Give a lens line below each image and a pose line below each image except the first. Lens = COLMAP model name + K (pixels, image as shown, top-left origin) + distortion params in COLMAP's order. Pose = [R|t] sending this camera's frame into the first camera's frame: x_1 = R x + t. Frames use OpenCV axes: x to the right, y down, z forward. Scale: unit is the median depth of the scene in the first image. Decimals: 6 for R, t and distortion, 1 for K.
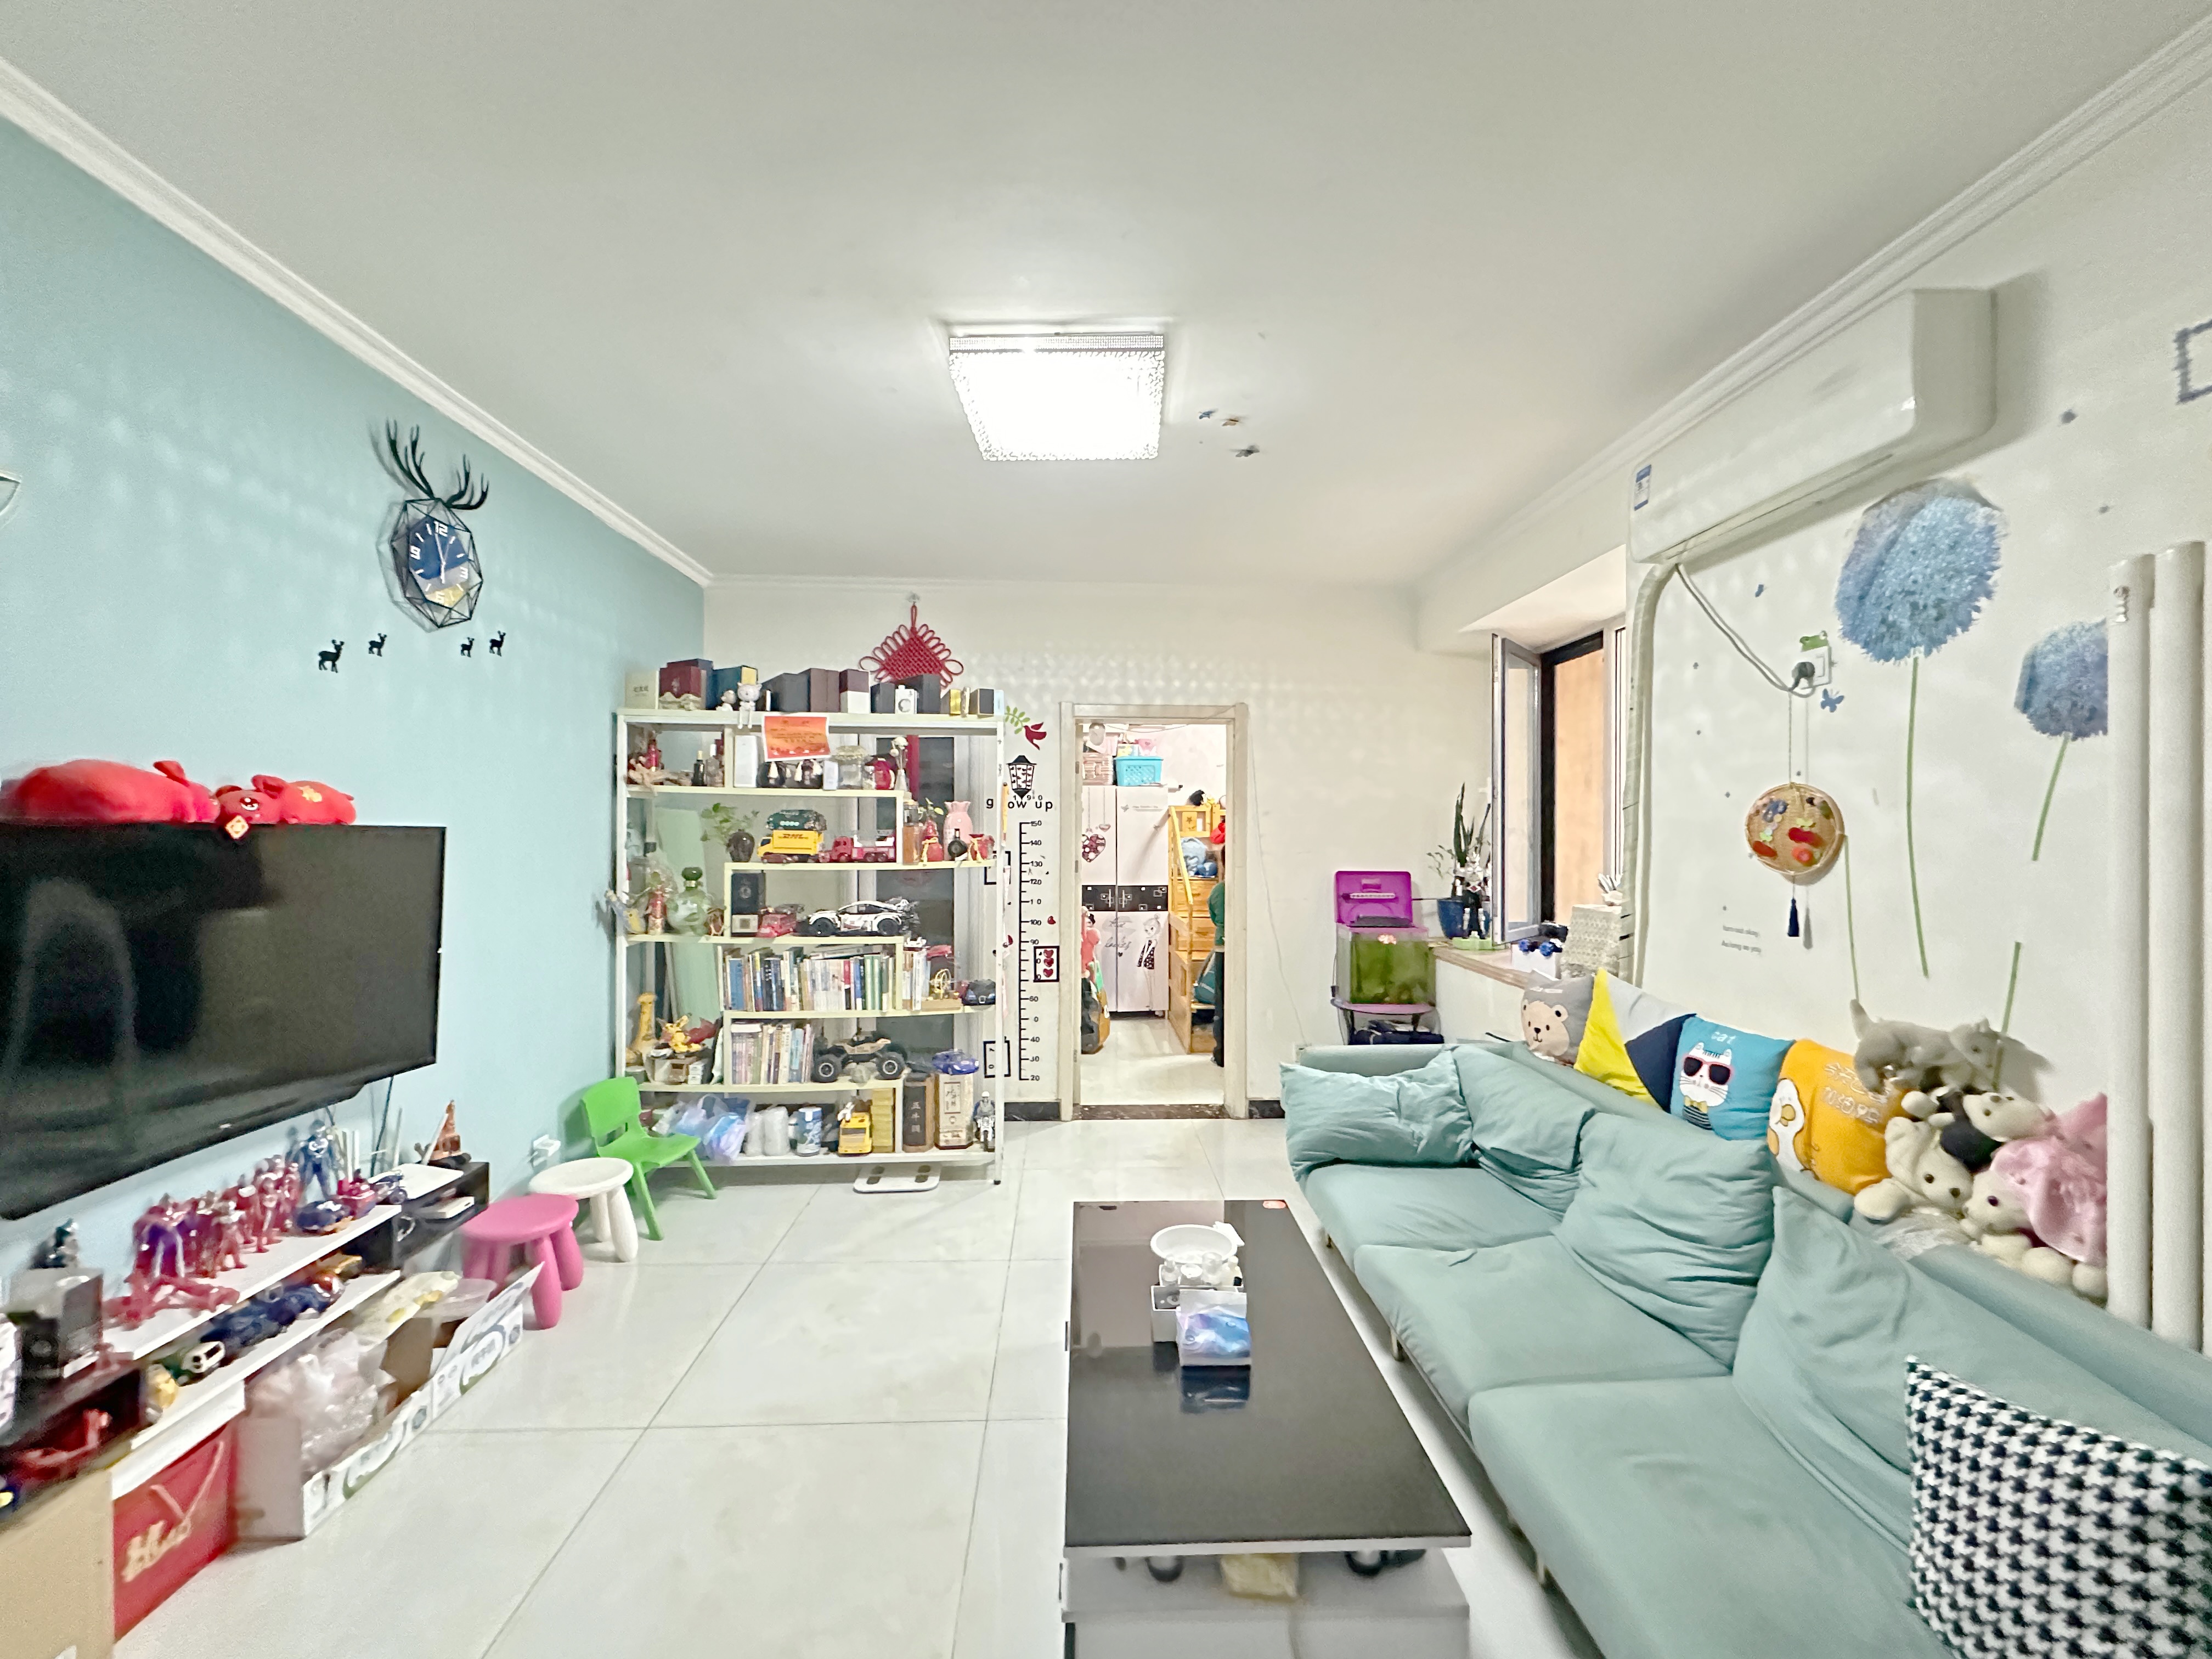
lens RADIAL K [[877.0, 0, 1096.1], [0, 877.0, 829.8], [0, 0, 1]] dist [0.002135, -0.000785]
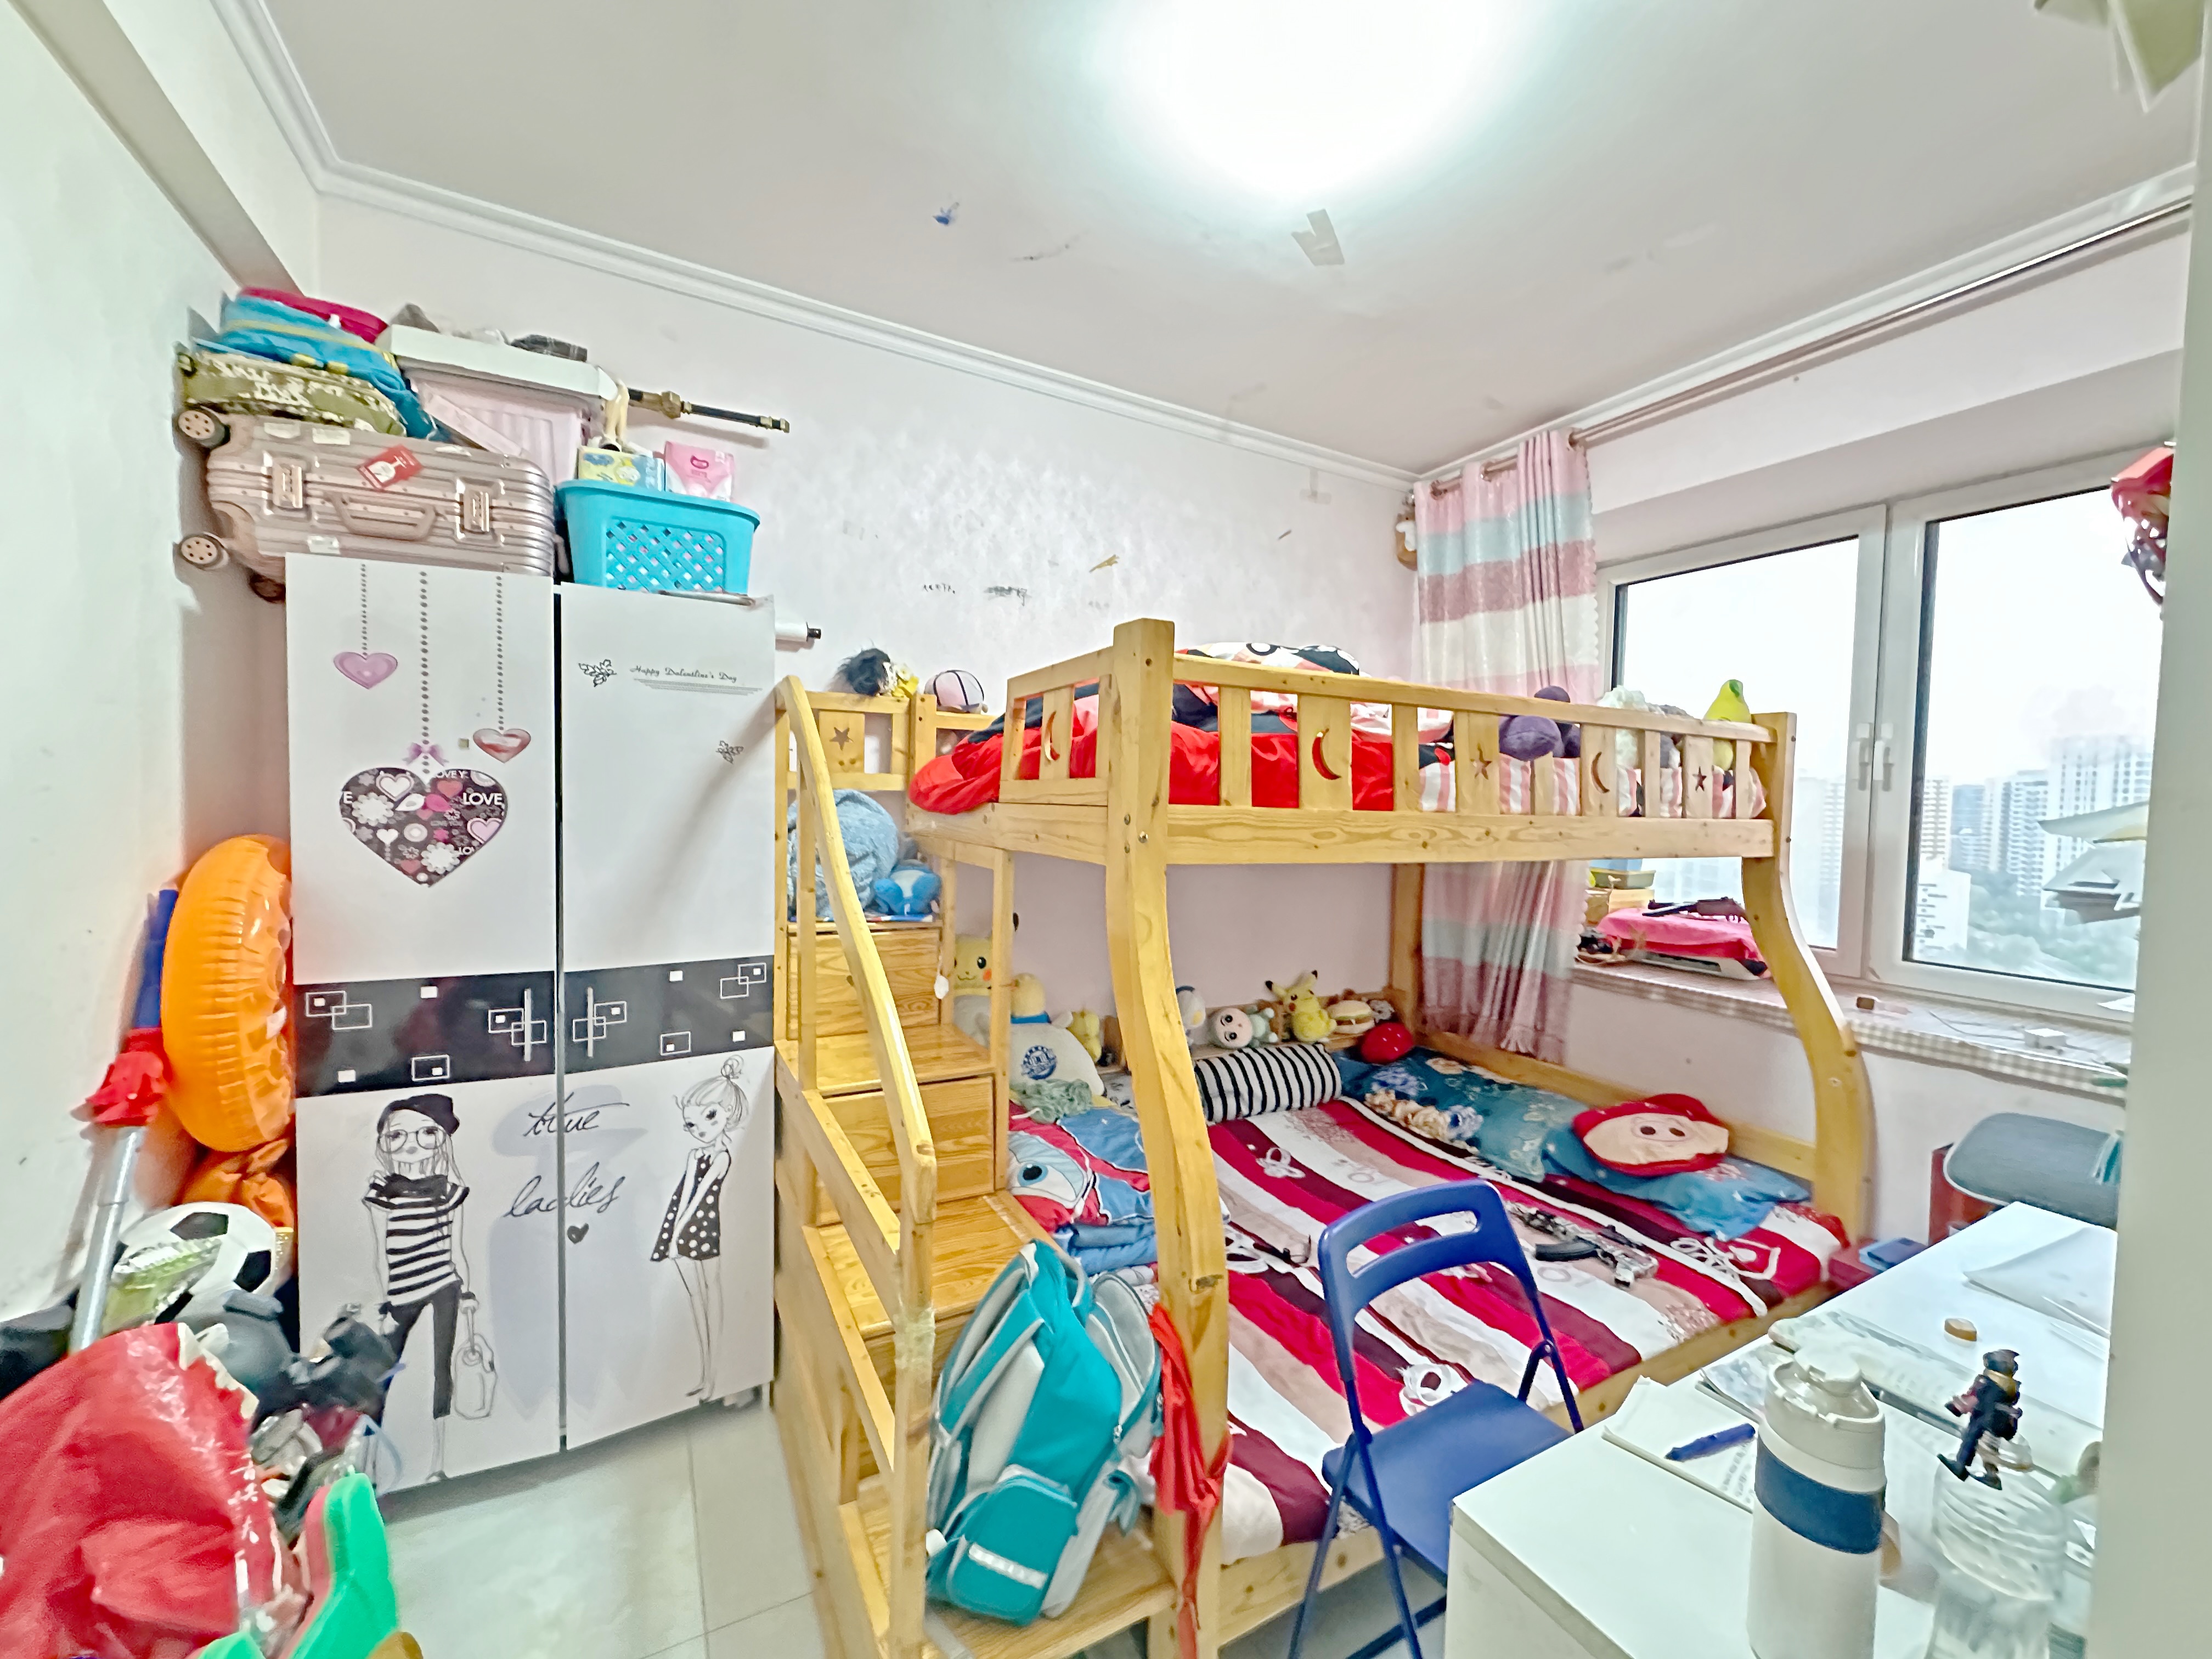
lens RADIAL K [[877.0, 0, 1103.9], [0, 877.0, 825.6], [0, 0, 1]] dist [0.002135, -0.000785]
pose [[0.897315, 0.003018, 0.441381, 0.052437], [-0.019990, 0.999228, 0.033807, 0.008961], [-0.440938, -0.039159, 0.896683, 0.699474]]
